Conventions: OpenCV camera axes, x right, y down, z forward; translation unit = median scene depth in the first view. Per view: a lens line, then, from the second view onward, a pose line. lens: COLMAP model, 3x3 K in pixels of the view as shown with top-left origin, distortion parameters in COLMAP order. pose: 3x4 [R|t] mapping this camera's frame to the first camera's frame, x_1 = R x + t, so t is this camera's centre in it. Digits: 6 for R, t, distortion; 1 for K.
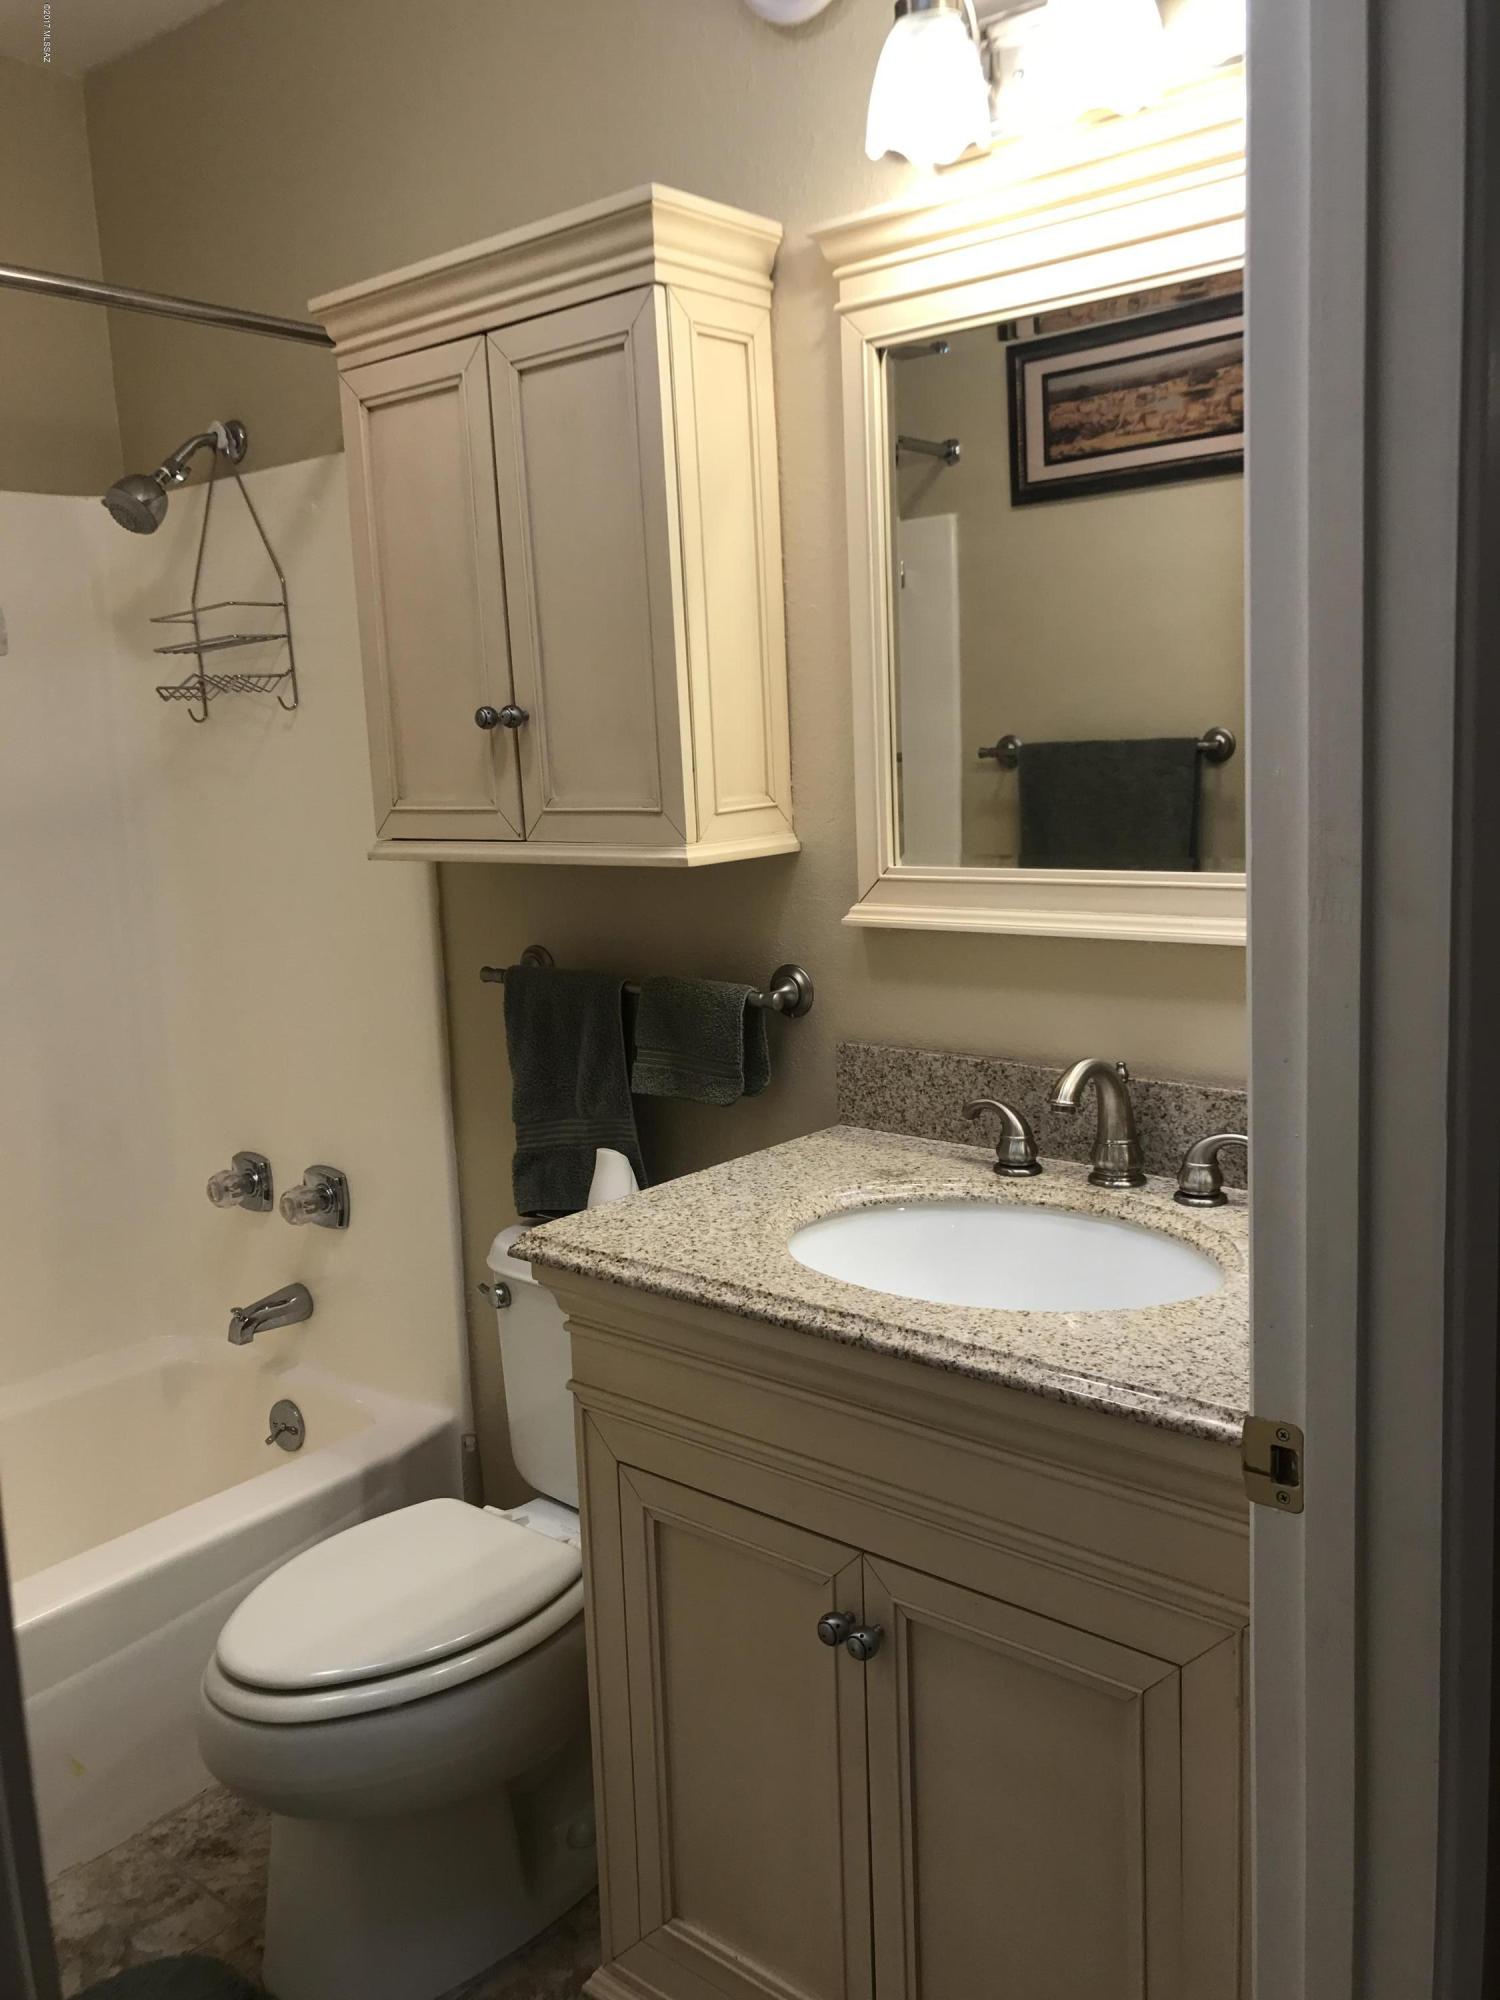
lens RADIAL K [[1650.6, 0, 747.0], [0, 1650.6, 990.8], [0, 0, 1]] dist [0.016769, -0.013880]
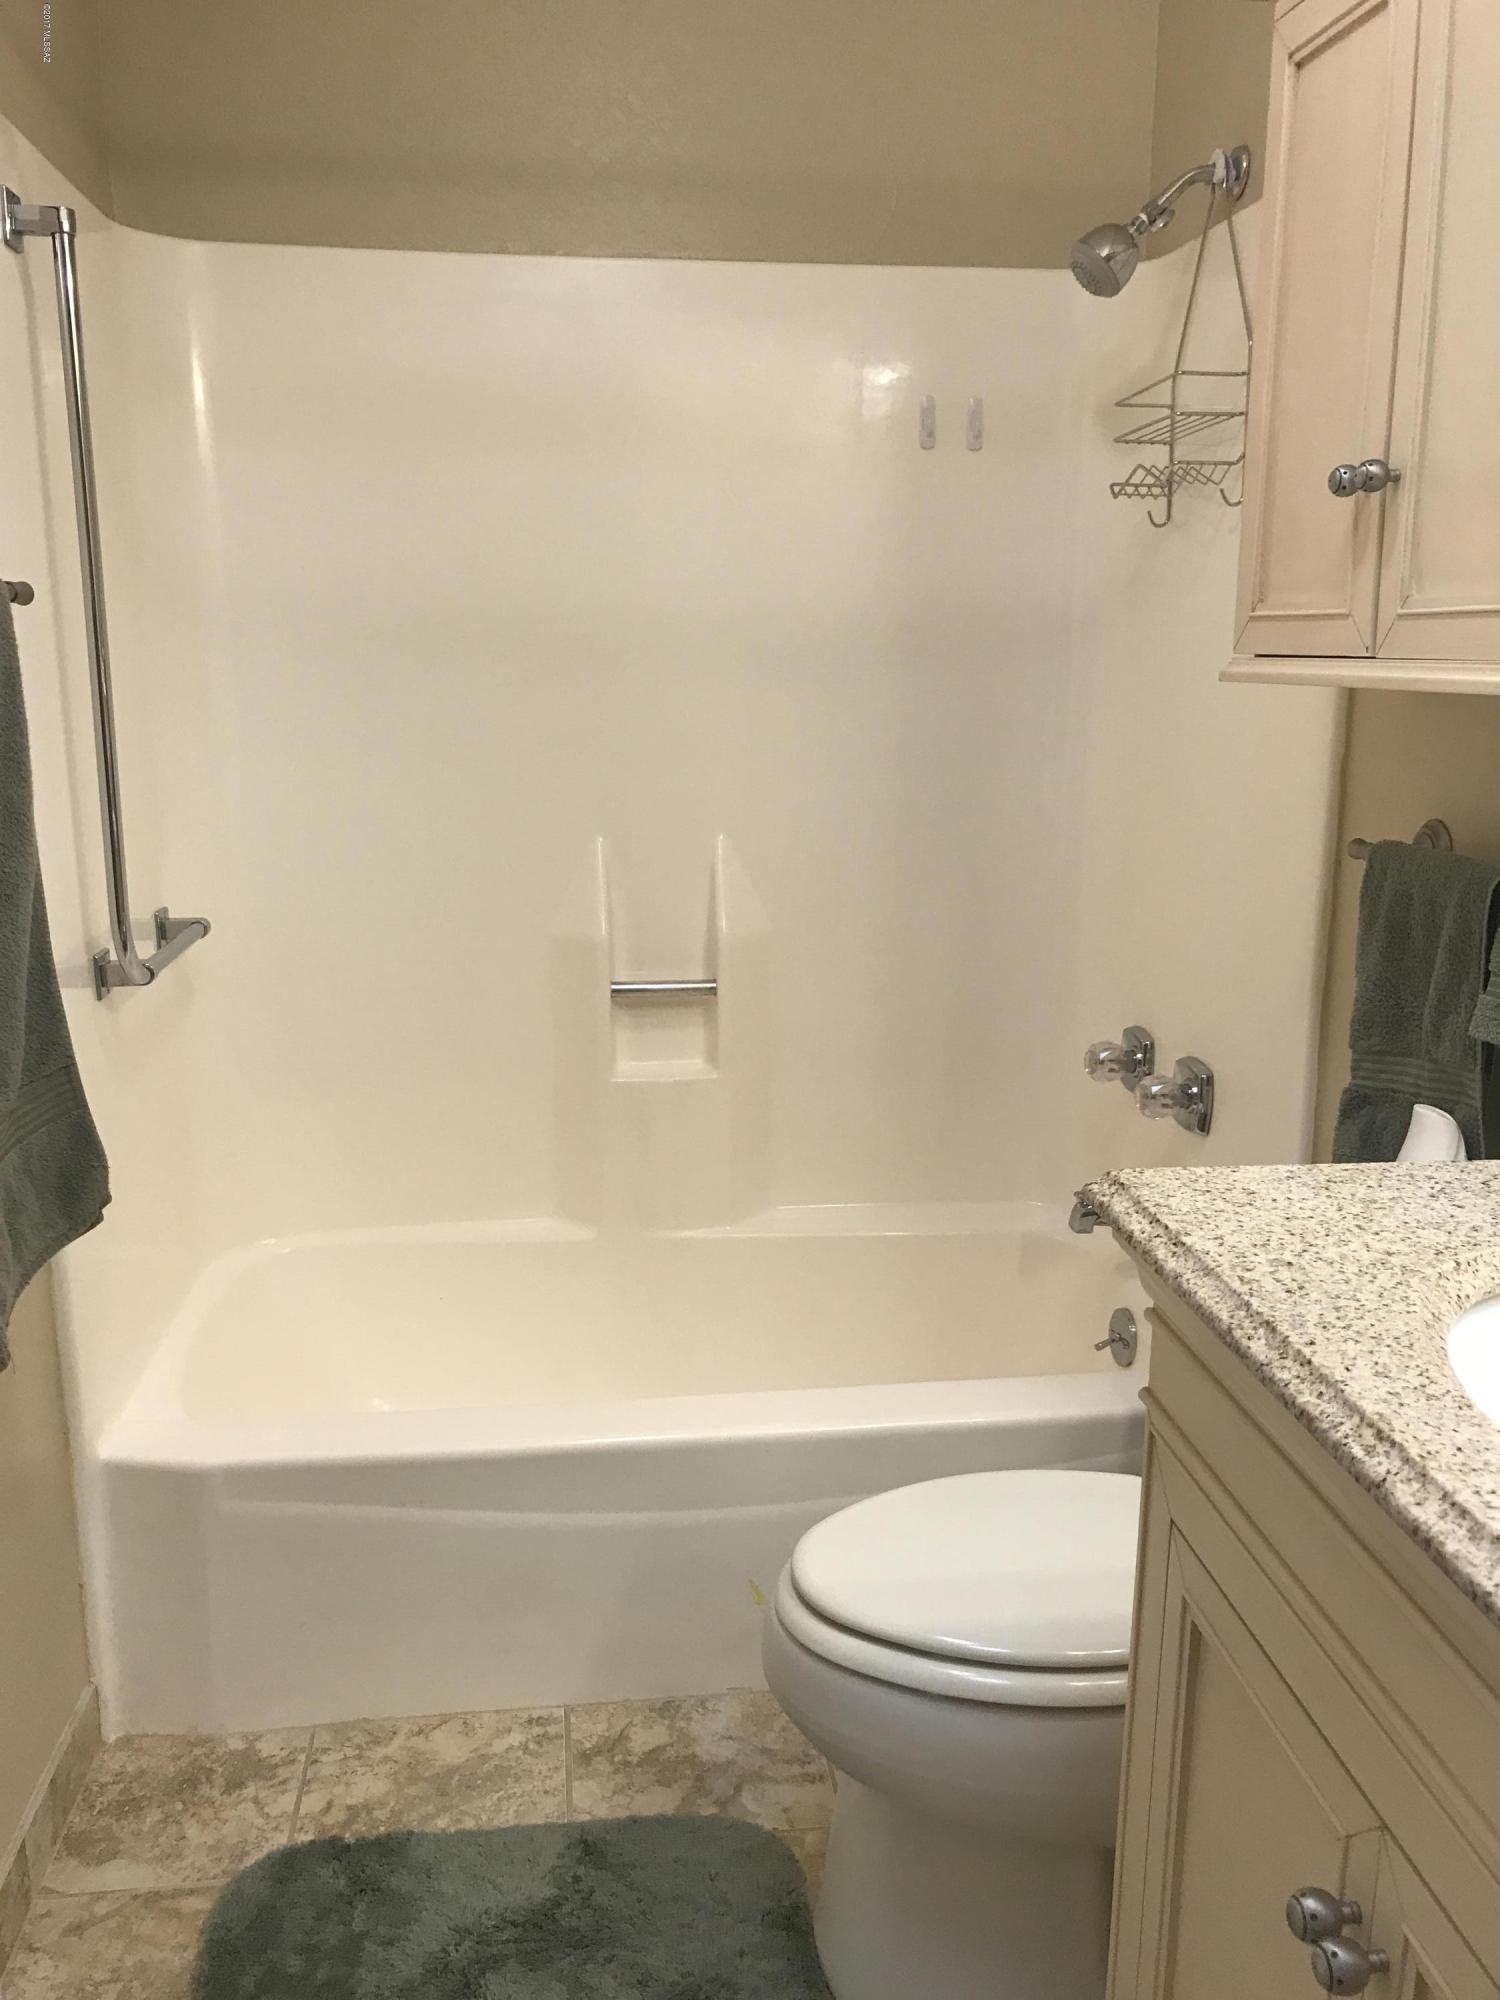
lens RADIAL K [[1650.6, 0, 753.2], [0, 1650.6, 1007.1], [0, 0, 1]] dist [0.016769, -0.013880]
pose [[0.735562, 0.195632, -0.648596, 0.148904], [-0.146206, 0.980677, 0.129986, 0.003075], [0.661493, -0.000784, 0.749951, 0.255646]]
